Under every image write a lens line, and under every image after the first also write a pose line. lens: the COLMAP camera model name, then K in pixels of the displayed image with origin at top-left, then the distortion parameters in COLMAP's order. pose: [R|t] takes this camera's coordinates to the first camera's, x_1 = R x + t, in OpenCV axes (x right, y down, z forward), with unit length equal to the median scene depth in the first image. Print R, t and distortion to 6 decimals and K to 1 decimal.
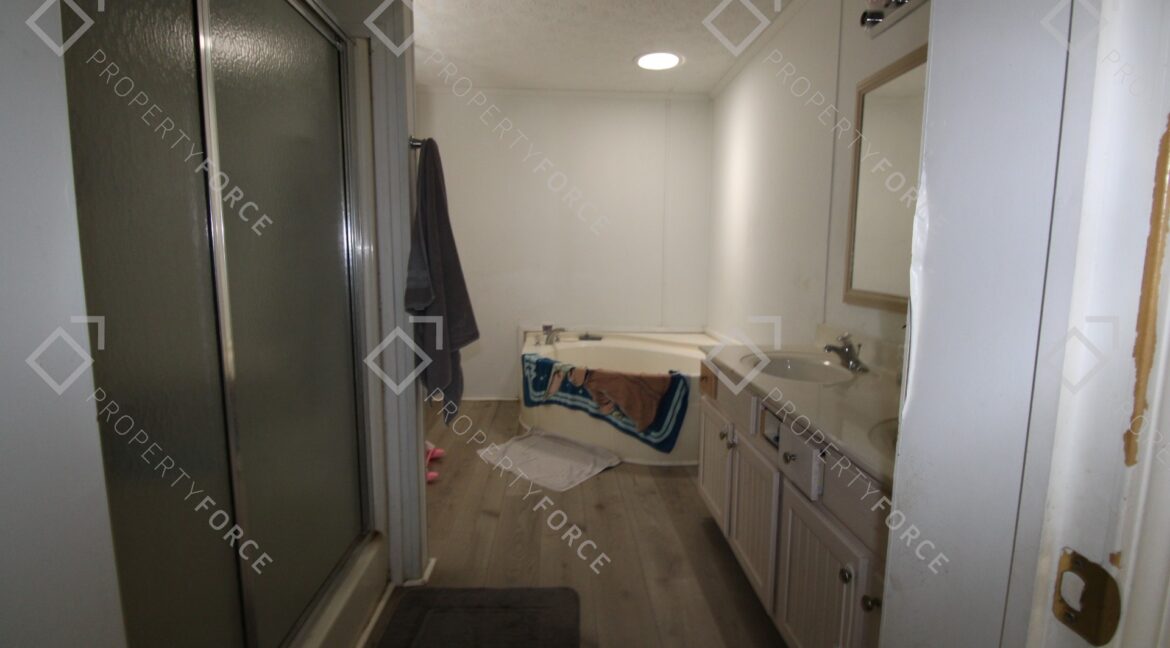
lens RADIAL K [[548.1, 0, 597.9], [0, 548.1, 327.2], [0, 0, 1]] dist [0.001856, -0.013138]
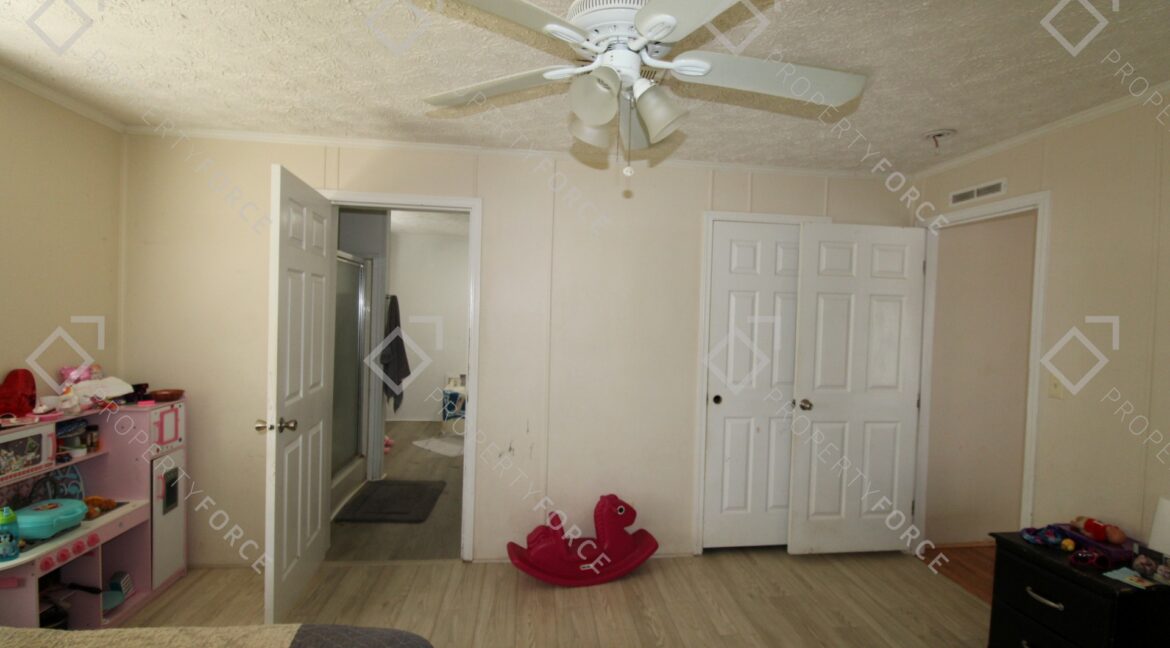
lens RADIAL K [[548.1, 0, 597.9], [0, 548.1, 327.2], [0, 0, 1]] dist [0.001856, -0.013138]
pose [[0.997905, 0.024016, 0.060066, 0.301381], [-0.017373, 0.993915, -0.108770, 0.039044], [-0.062313, 0.107499, 0.992251, -0.969452]]
